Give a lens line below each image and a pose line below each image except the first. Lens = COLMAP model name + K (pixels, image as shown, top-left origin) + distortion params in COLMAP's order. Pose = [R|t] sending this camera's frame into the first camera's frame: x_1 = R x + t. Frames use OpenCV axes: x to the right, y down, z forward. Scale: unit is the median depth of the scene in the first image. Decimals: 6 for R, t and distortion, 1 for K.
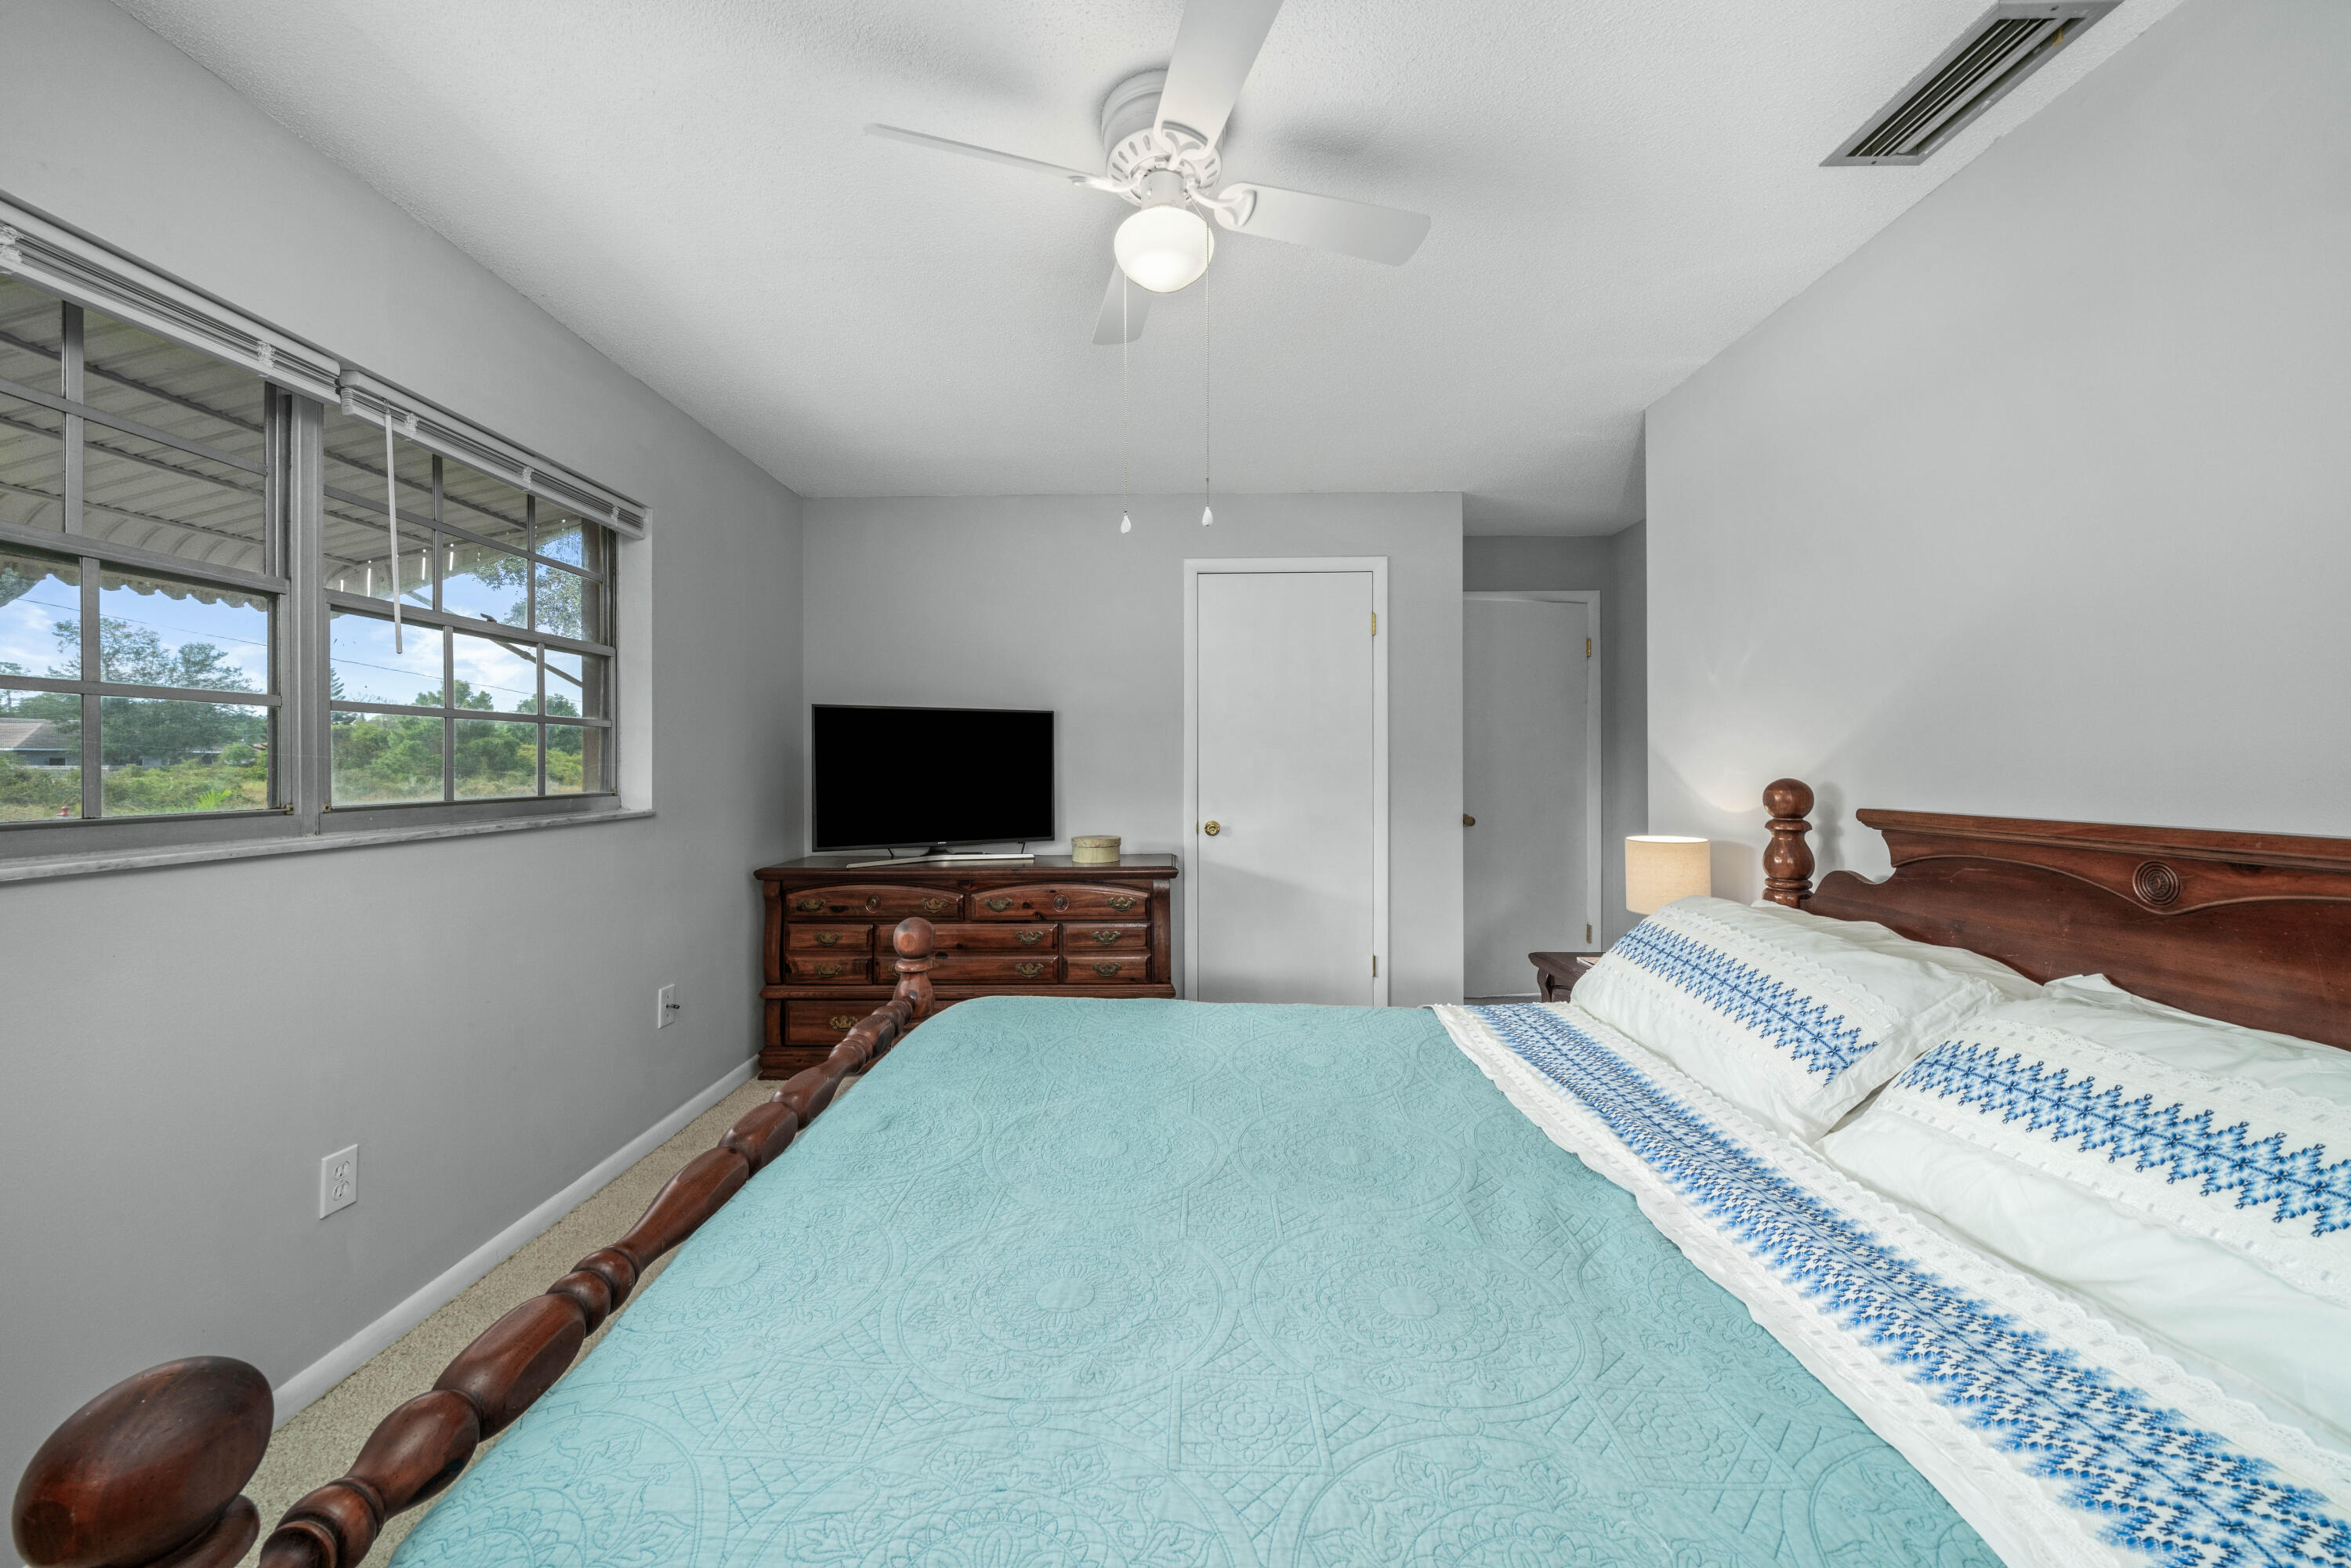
lens RADIAL K [[836.4, 0, 1171.1], [0, 836.4, 769.8], [0, 0, 1]] dist [0.001311, 0.000052]
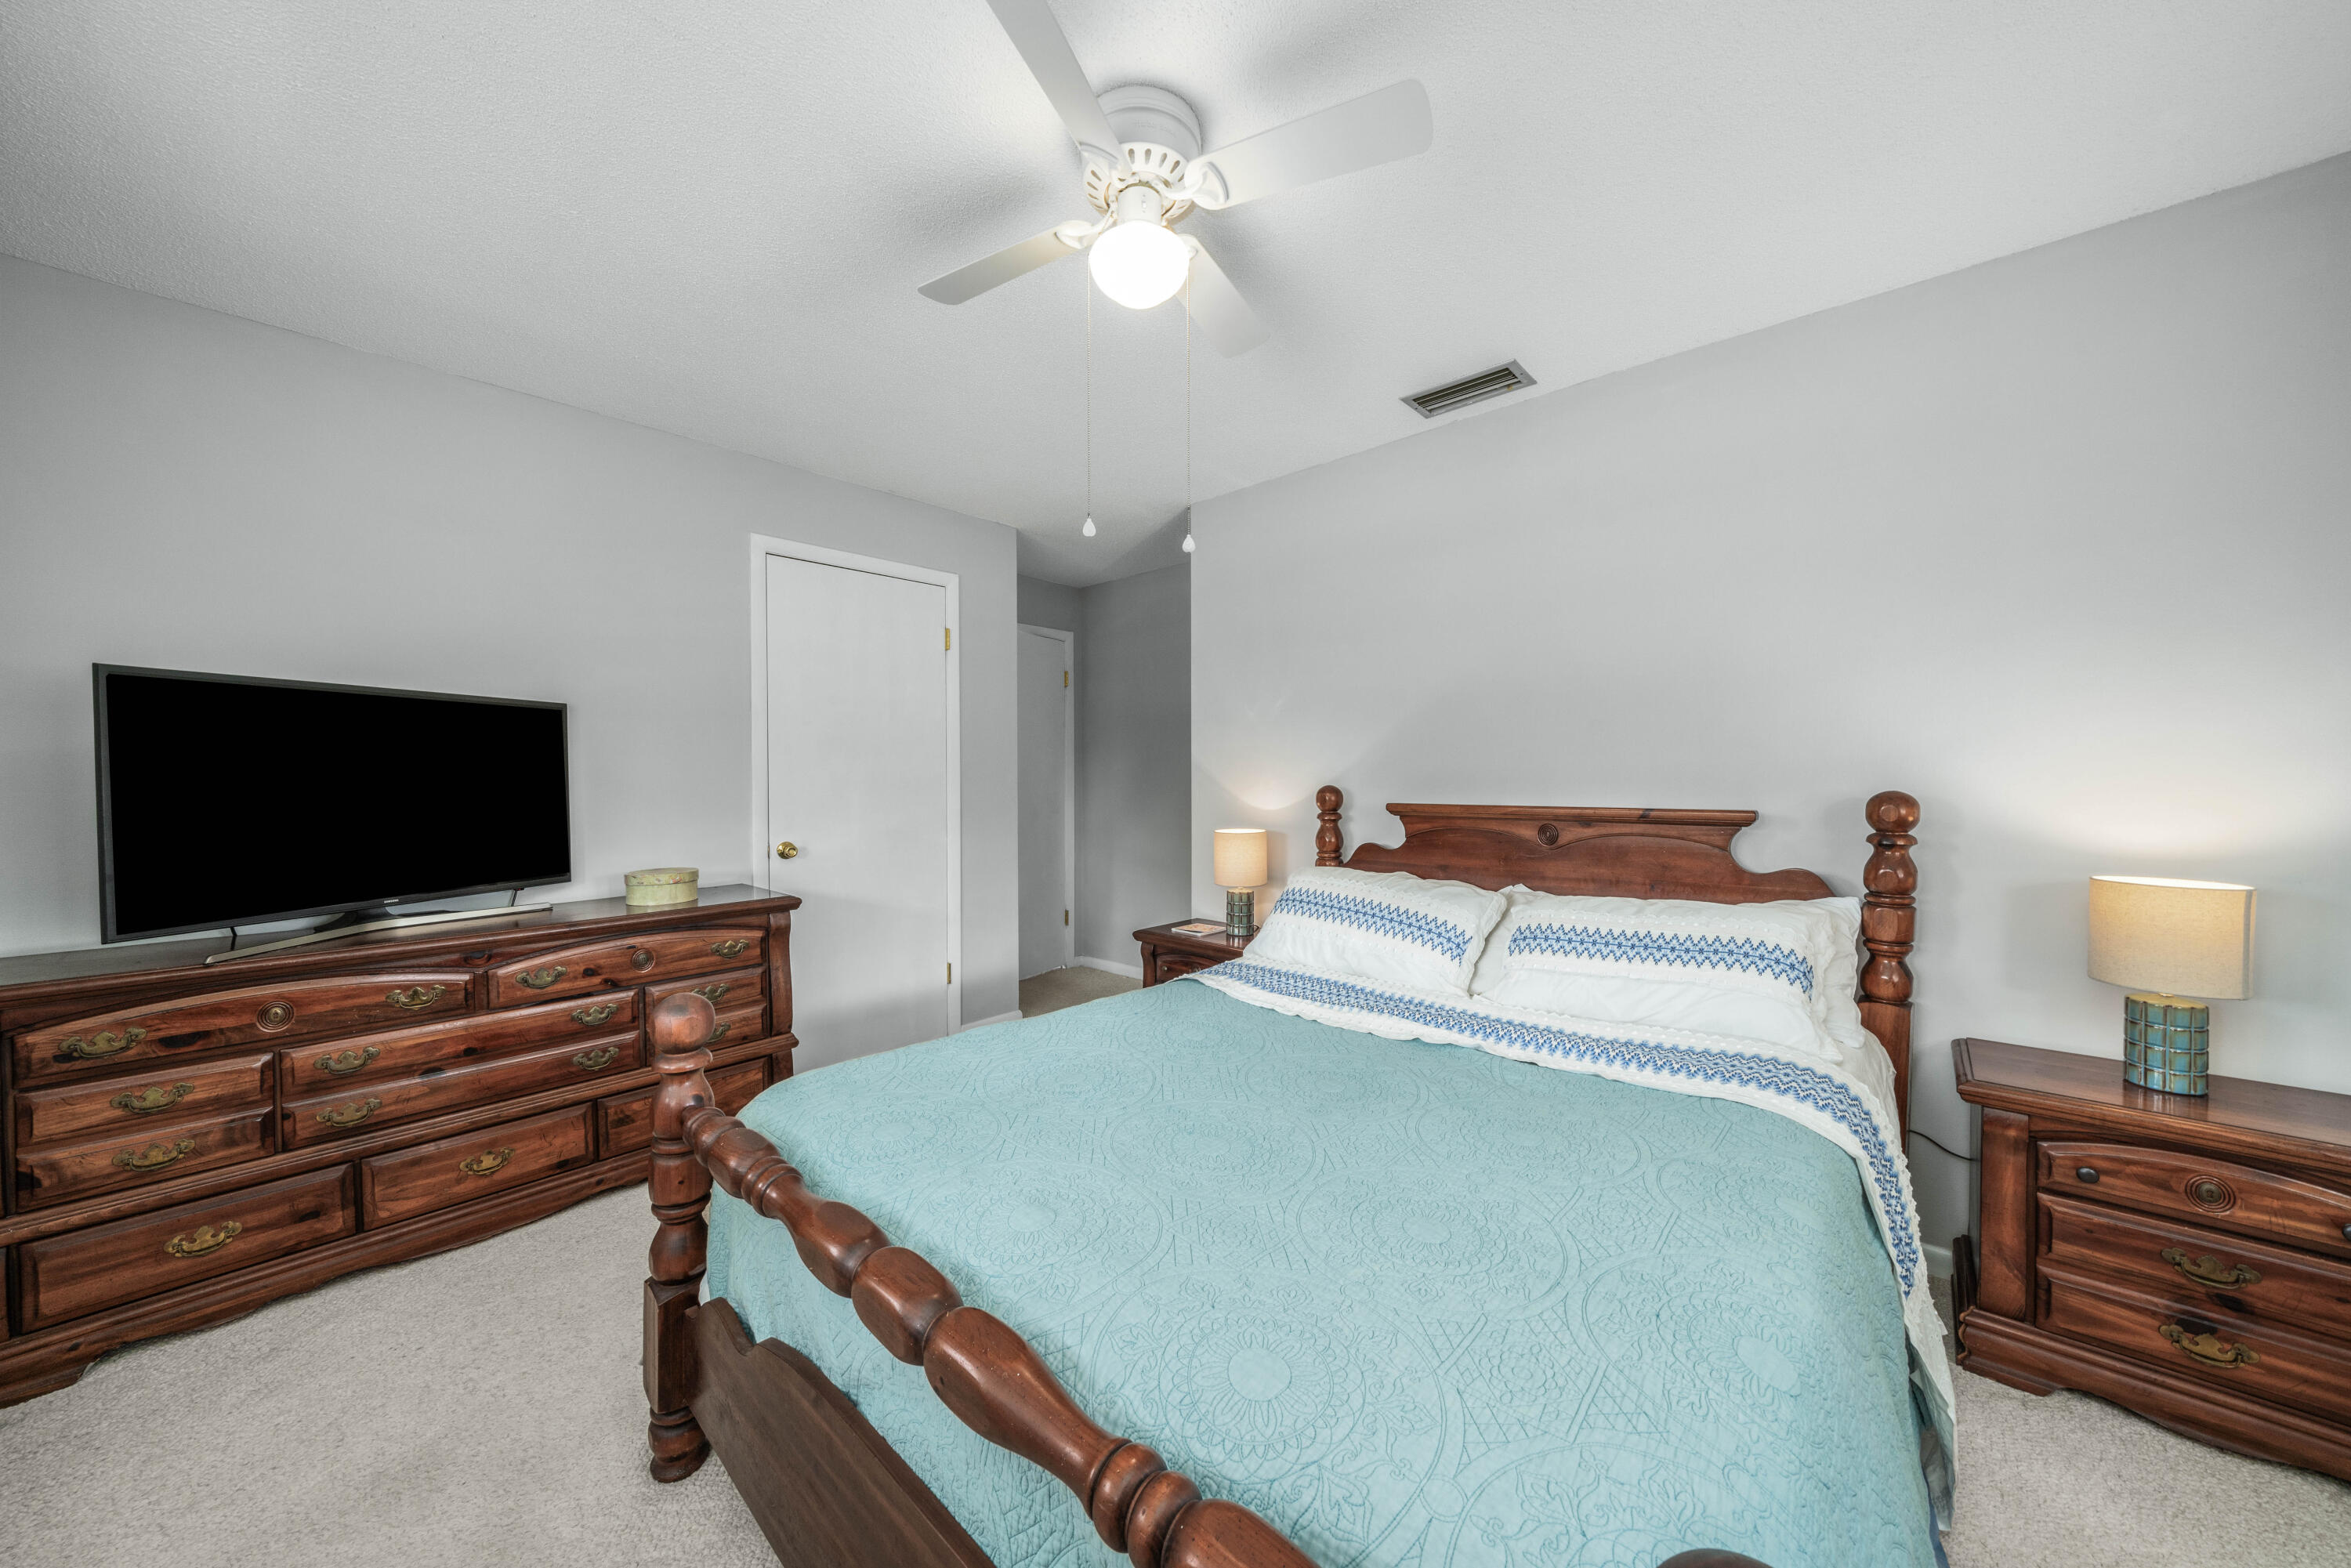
lens RADIAL K [[810.4, 0, 1169.6], [0, 810.4, 799.3], [0, 0, 1]] dist [-0.004357, 0.000203]
pose [[0.660712, -0.021941, 0.750319, -0.363311], [0.006435, 0.999702, 0.023567, -0.000722], [-0.750612, -0.010742, 0.660656, 0.160836]]
